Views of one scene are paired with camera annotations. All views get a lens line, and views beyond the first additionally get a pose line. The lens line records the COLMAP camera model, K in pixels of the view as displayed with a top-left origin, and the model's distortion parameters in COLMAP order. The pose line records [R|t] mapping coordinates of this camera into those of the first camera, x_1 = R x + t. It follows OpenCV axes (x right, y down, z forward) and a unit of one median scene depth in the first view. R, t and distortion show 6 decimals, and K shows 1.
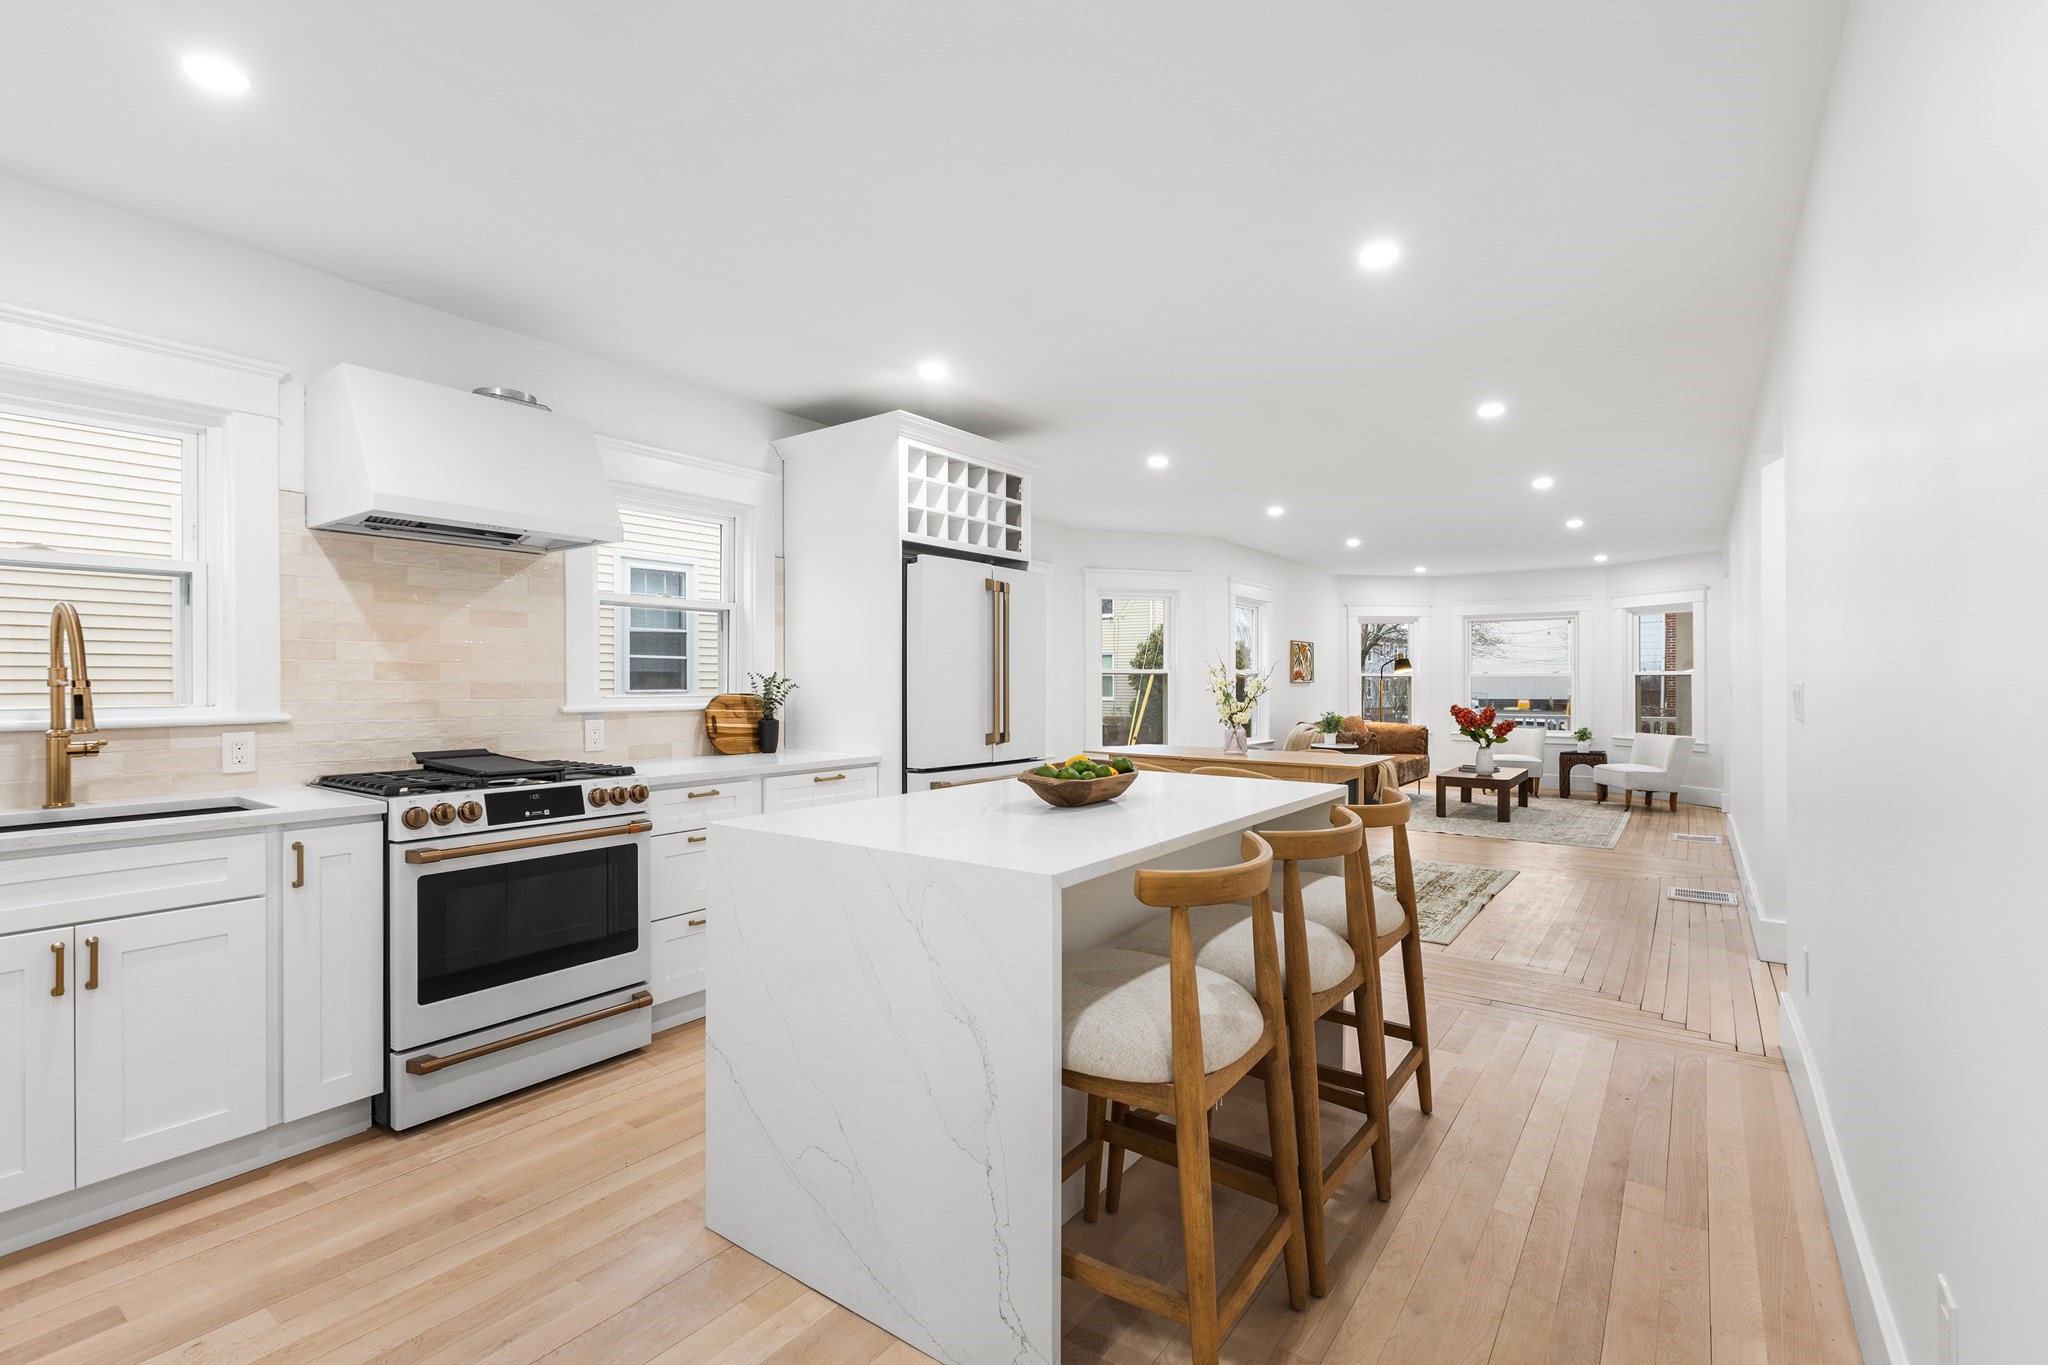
lens RADIAL K [[919.1, 0, 1021.7], [0, 919.1, 681.8], [0, 0, 1]] dist [0.001583, -0.000761]
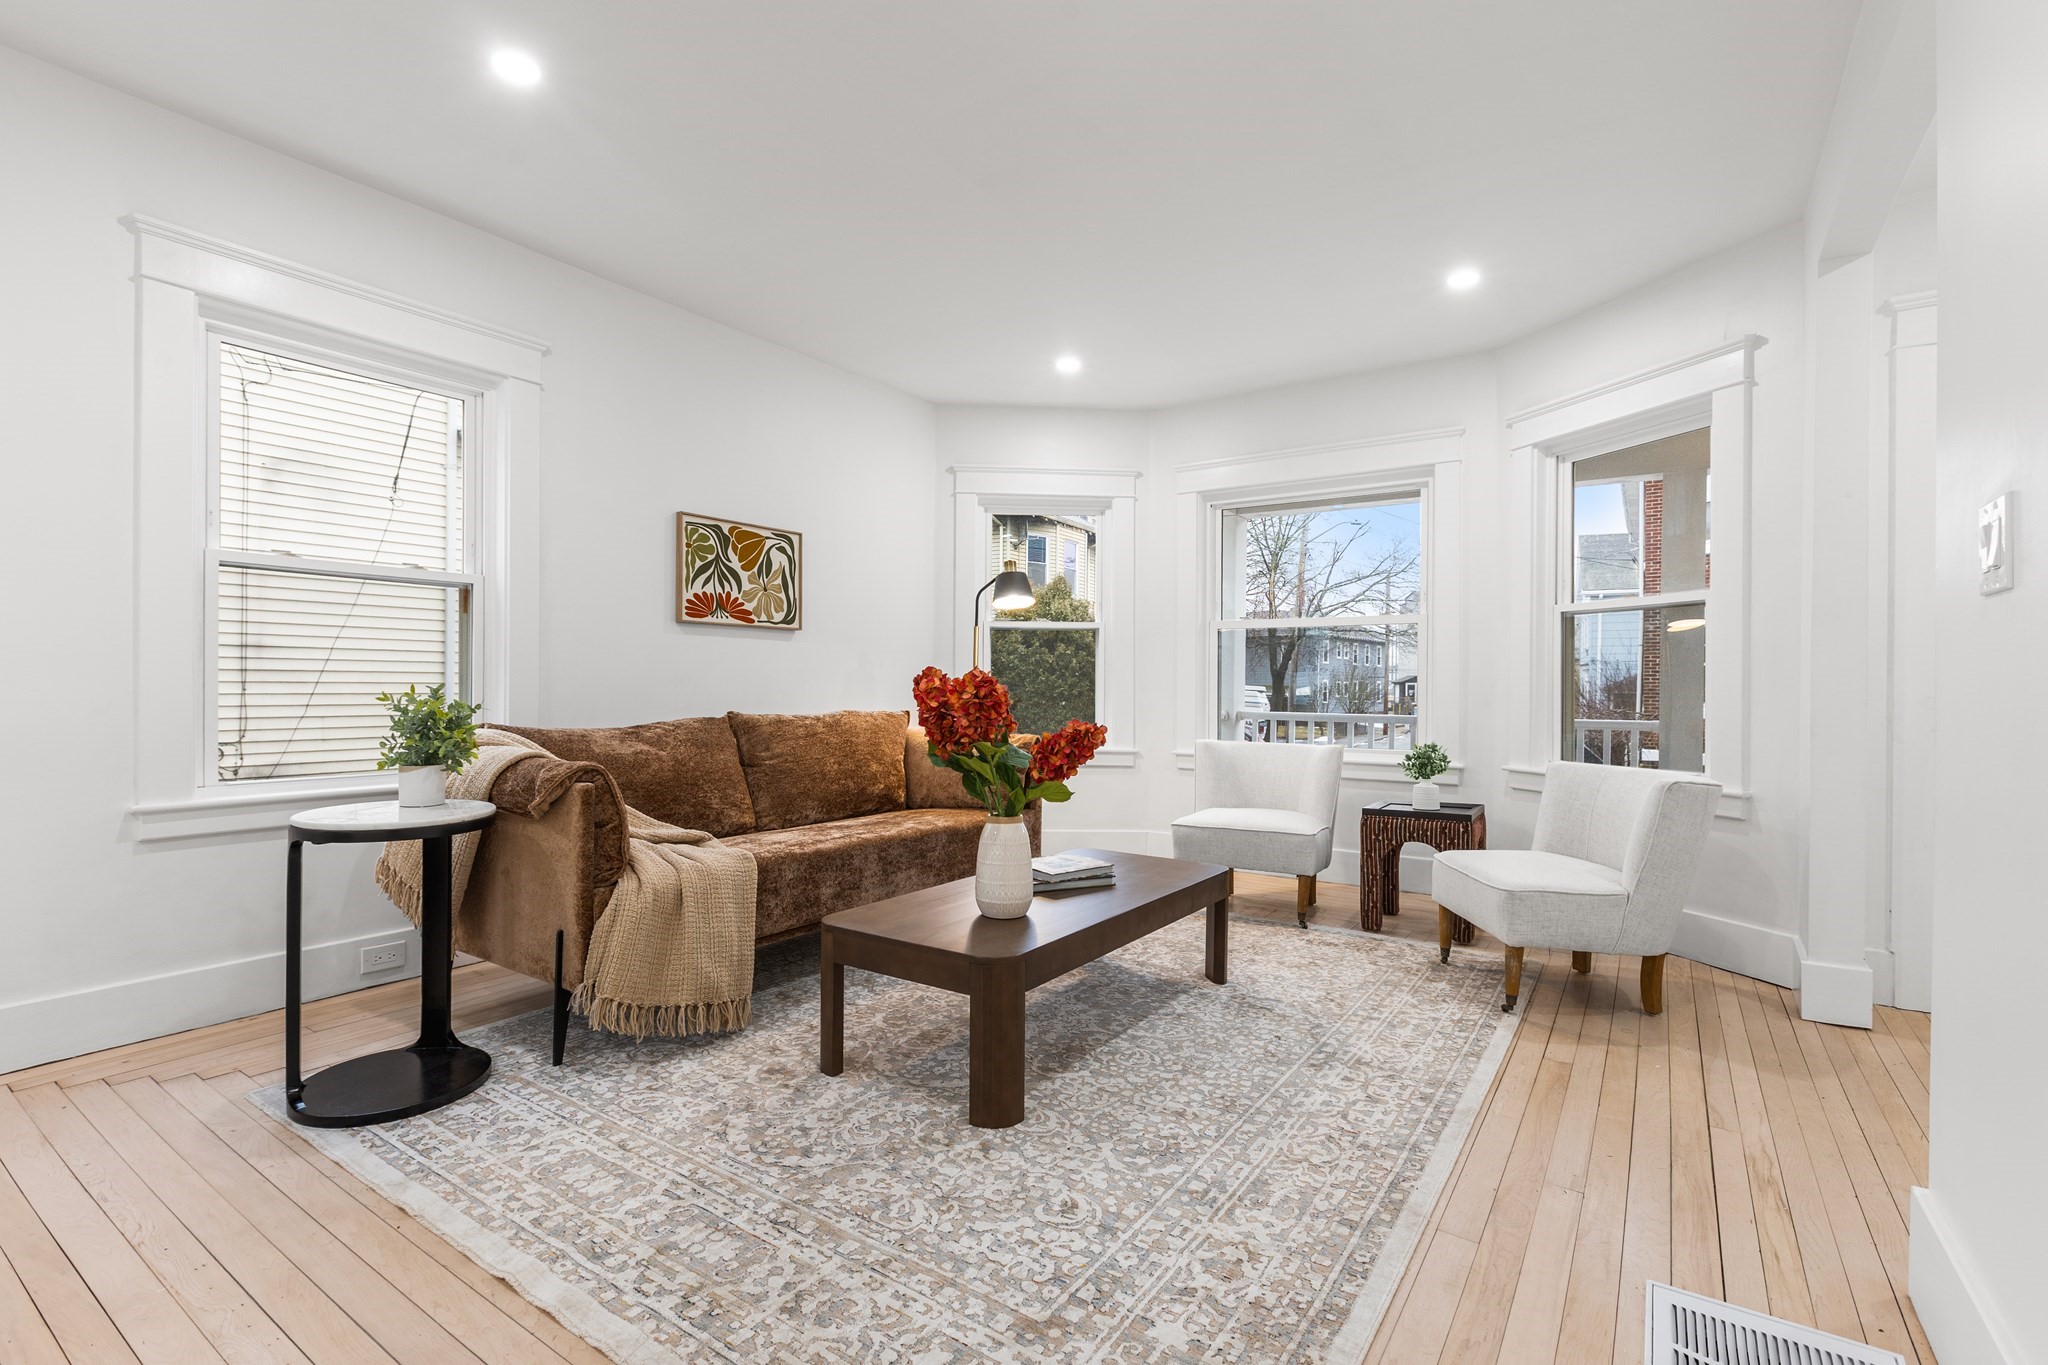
lens RADIAL K [[942.8, 0, 1022.3], [0, 942.8, 688.9], [0, 0, 1]] dist [-0.000033, -0.000639]
pose [[0.999606, 0.007261, 0.027116, 0.461287], [-0.007362, 0.999966, 0.003643, 0.028056], [-0.027088, -0.003842, 0.999626, 0.652243]]
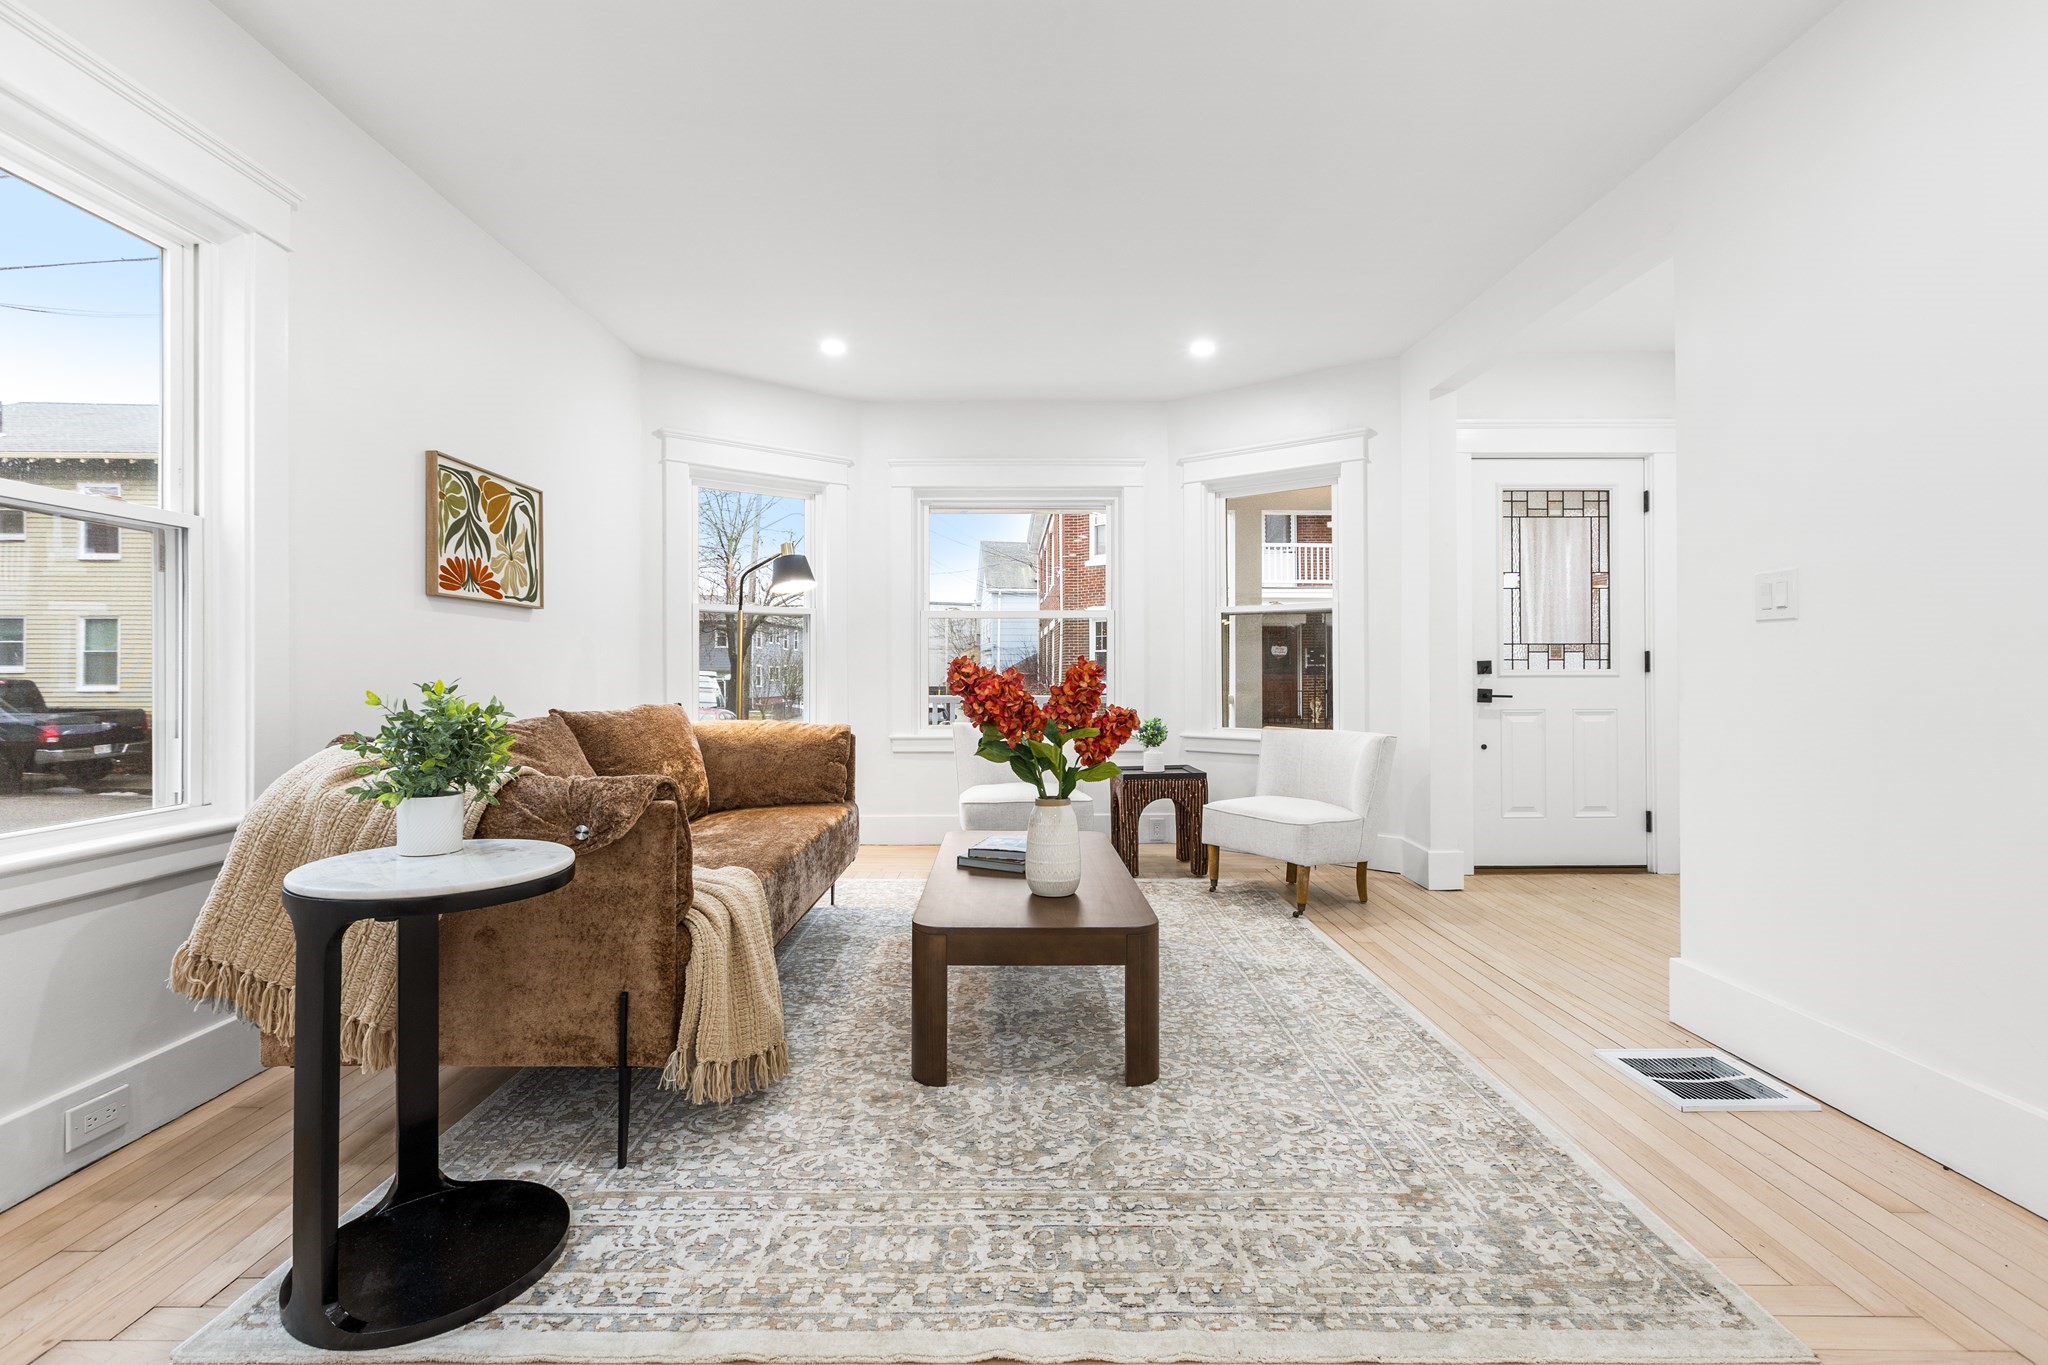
lens RADIAL K [[932.5, 0, 1021.3], [0, 932.5, 667.0], [0, 0, 1]] dist [-0.001653, -0.000268]
pose [[0.805821, 0.001873, 0.592156, 0.291436], [0.002053, 0.999980, -0.005958, 0.027802], [-0.592155, 0.006017, 0.805801, 0.702381]]
